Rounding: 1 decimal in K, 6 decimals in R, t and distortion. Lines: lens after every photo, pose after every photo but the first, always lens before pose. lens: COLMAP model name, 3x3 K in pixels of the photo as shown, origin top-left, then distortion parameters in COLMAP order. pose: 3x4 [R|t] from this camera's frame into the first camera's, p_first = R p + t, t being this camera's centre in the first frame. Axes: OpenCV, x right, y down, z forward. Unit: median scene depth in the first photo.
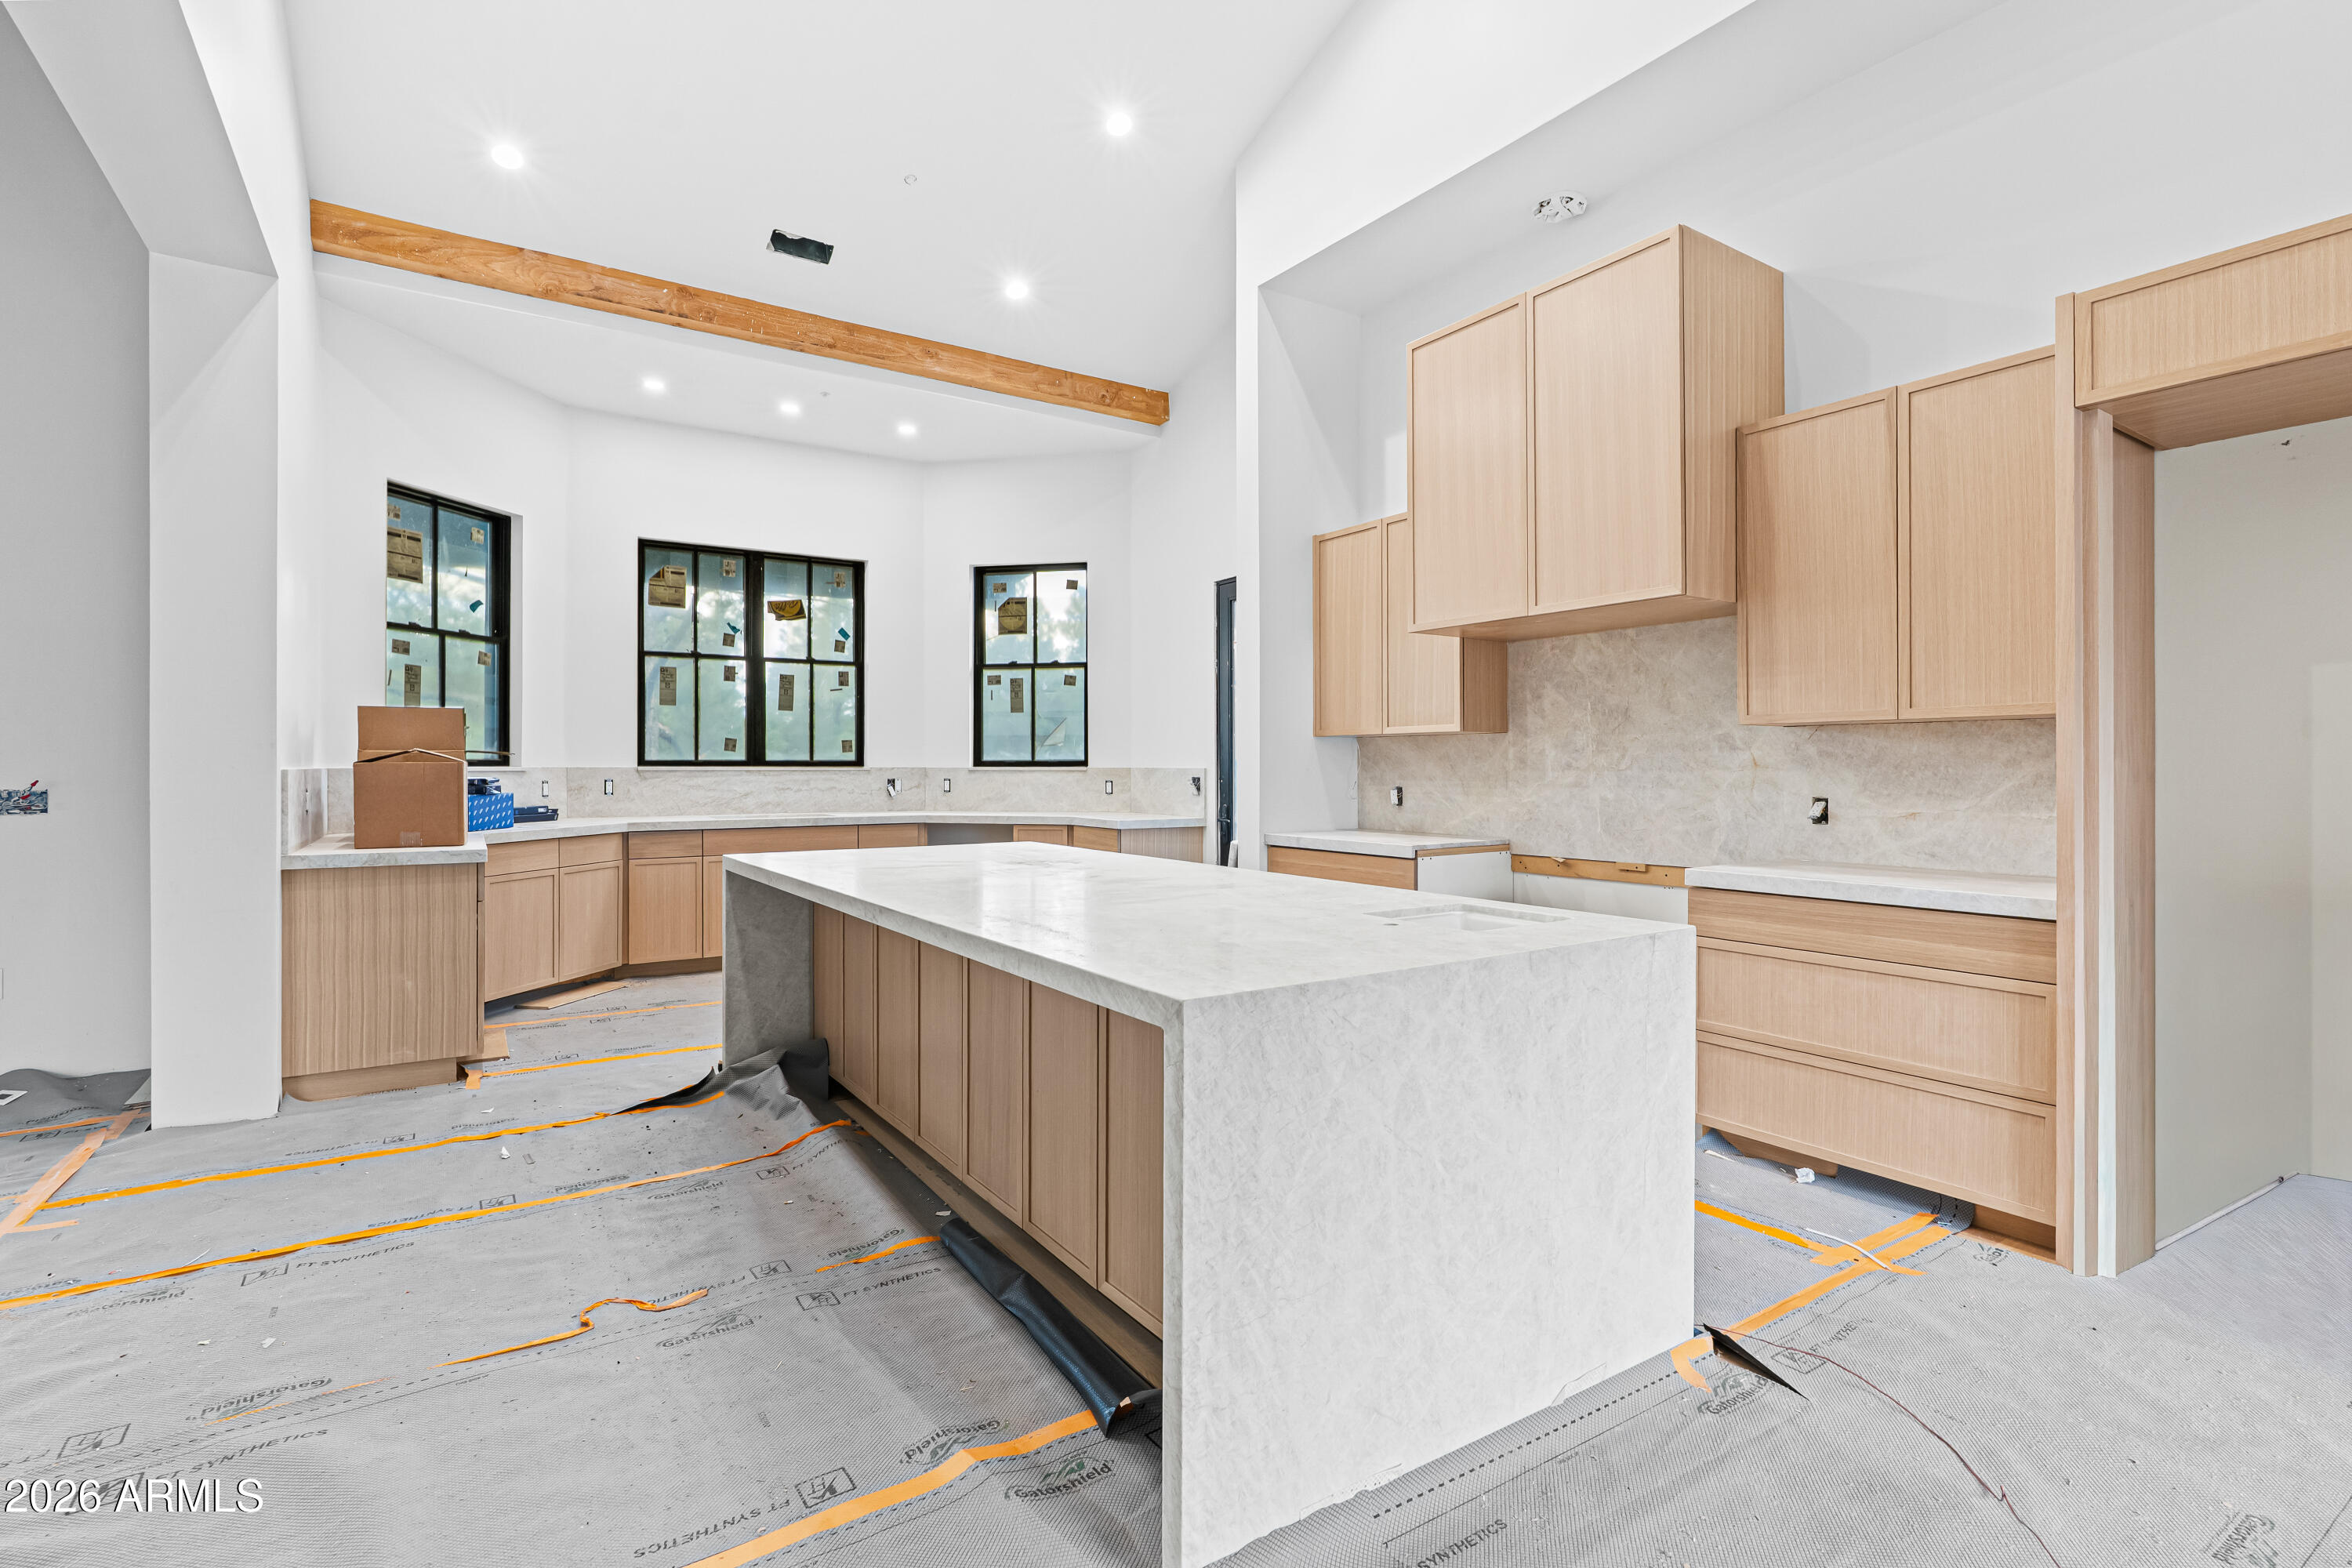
lens RADIAL K [[1093.9, 0, 1178.3], [0, 1093.9, 767.9], [0, 0, 1]] dist [-0.004497, -0.000193]
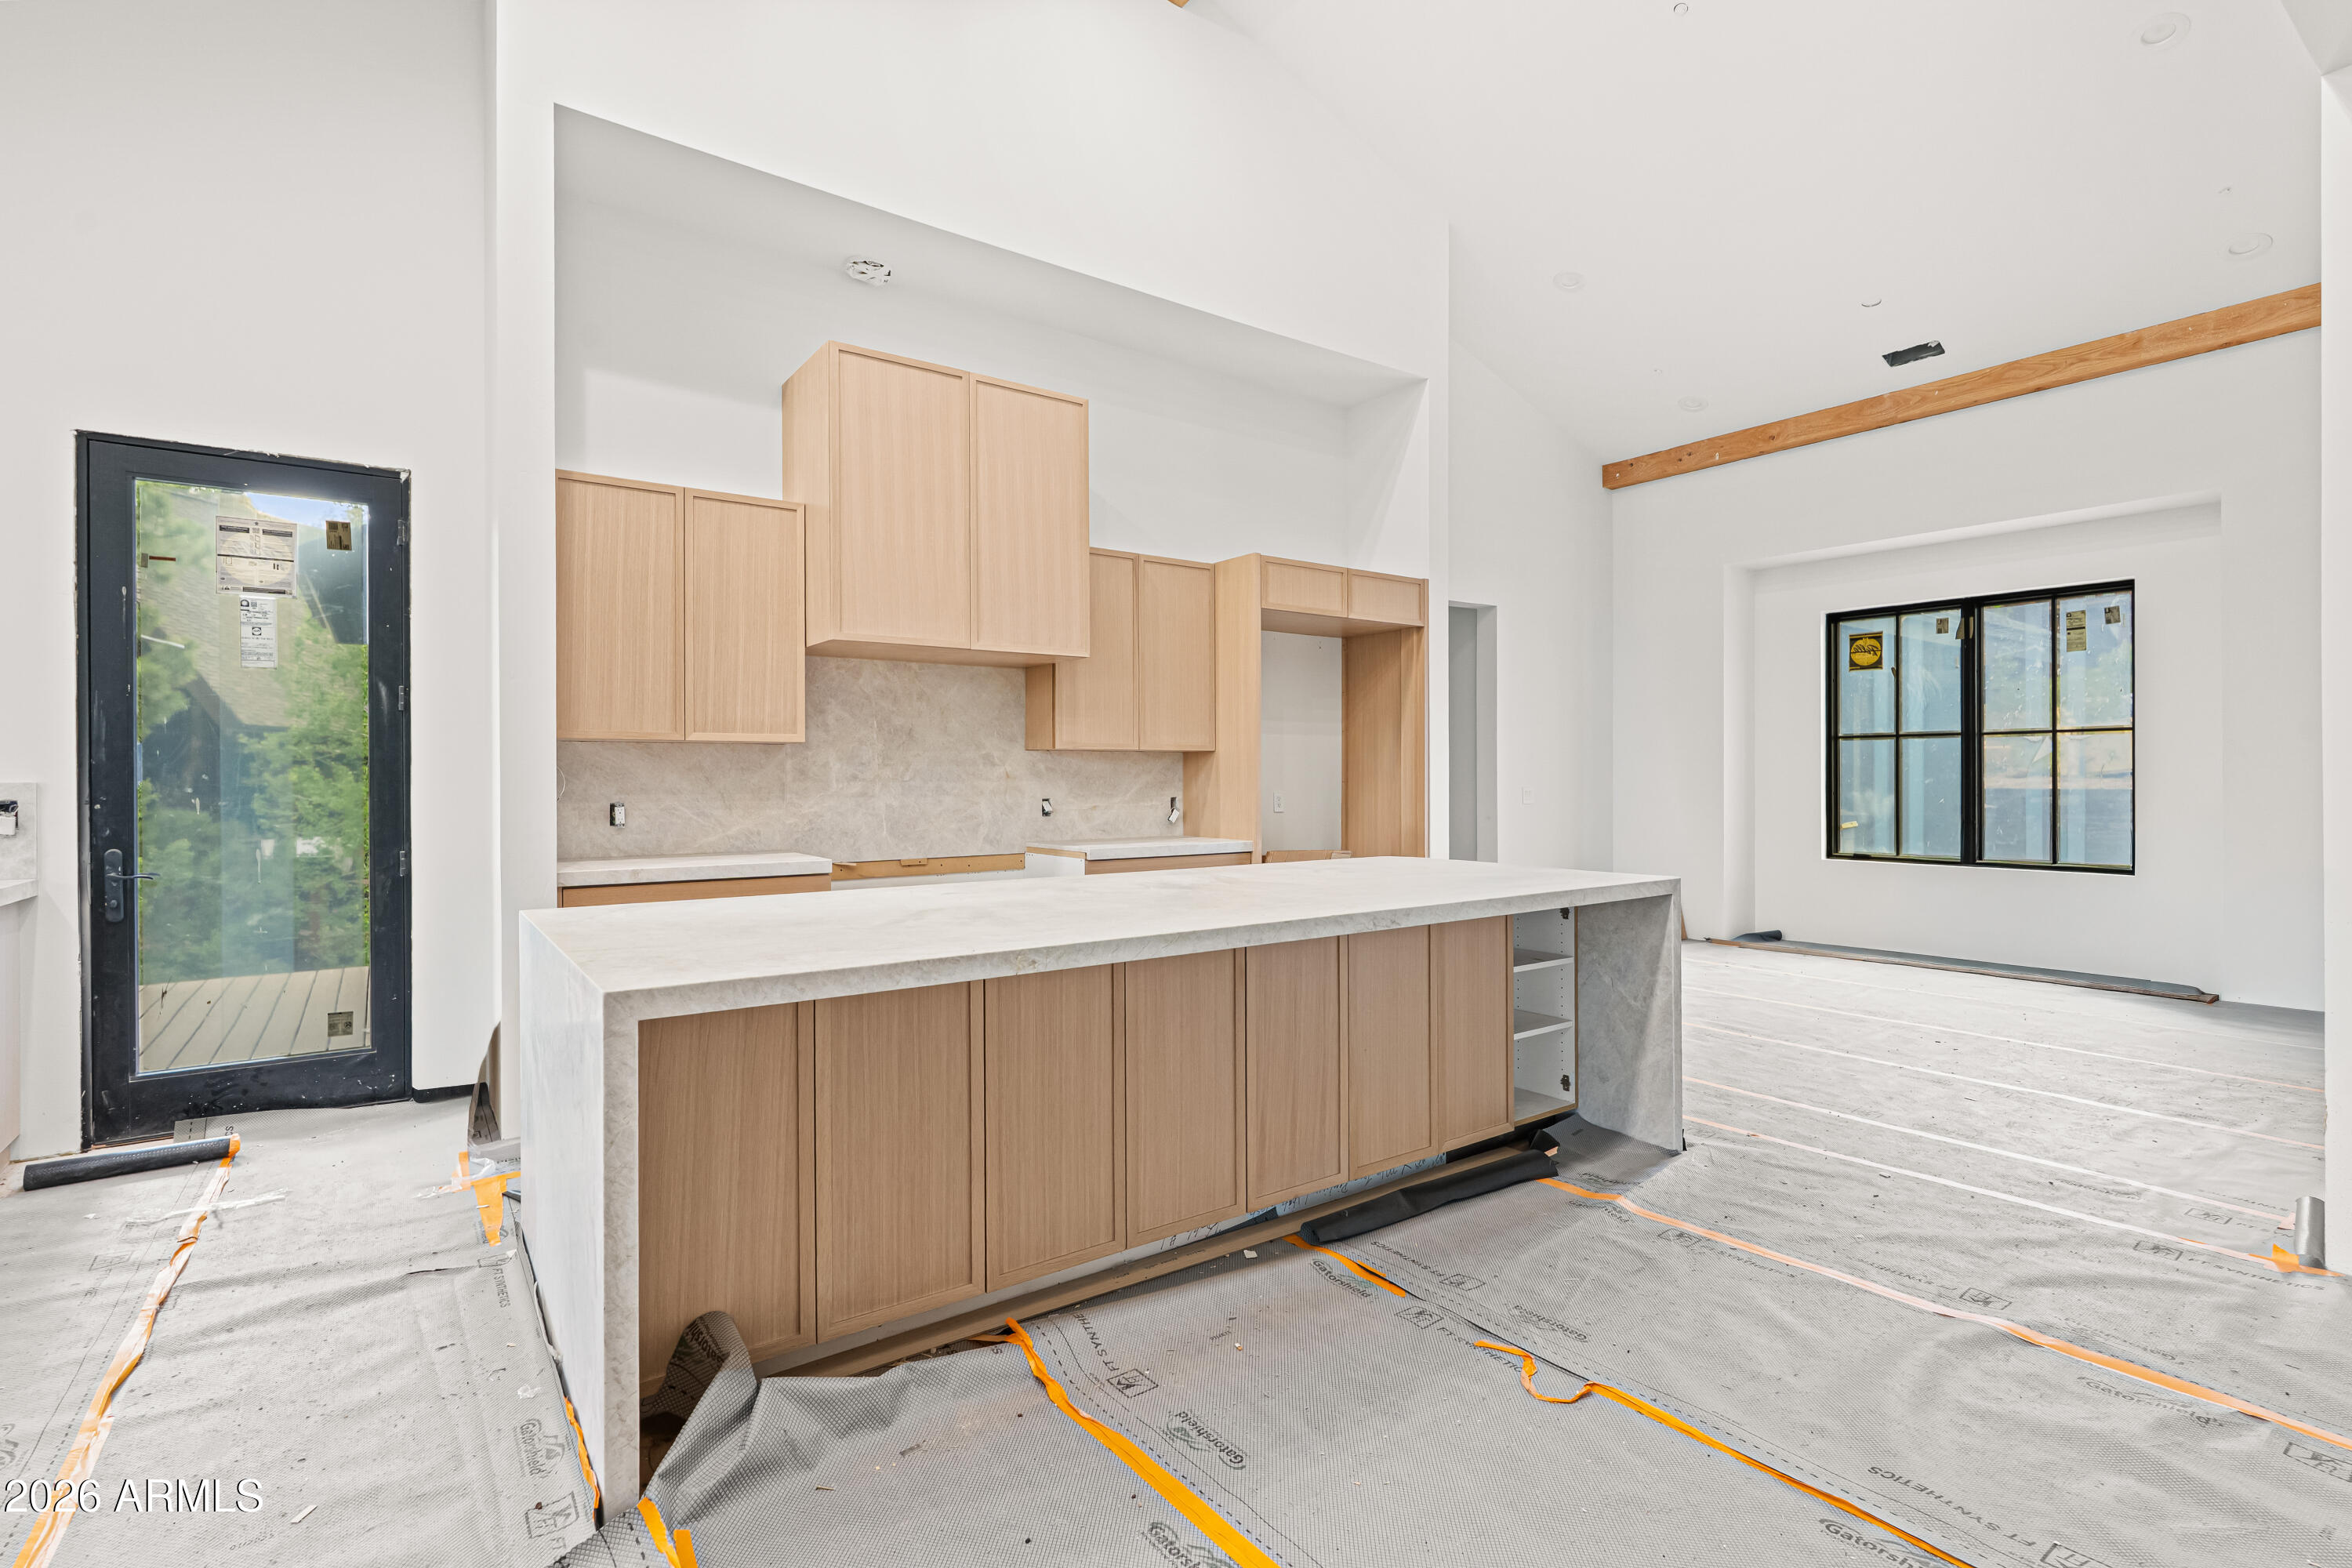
lens RADIAL K [[1093.9, 0, 1178.3], [0, 1093.9, 785.1], [0, 0, 1]] dist [-0.004497, -0.000193]
pose [[-0.043954, -0.006255, 0.999014, -0.788425], [0.003096, 0.999975, 0.006397, -0.000301], [-0.999029, 0.003374, -0.043934, 0.758883]]
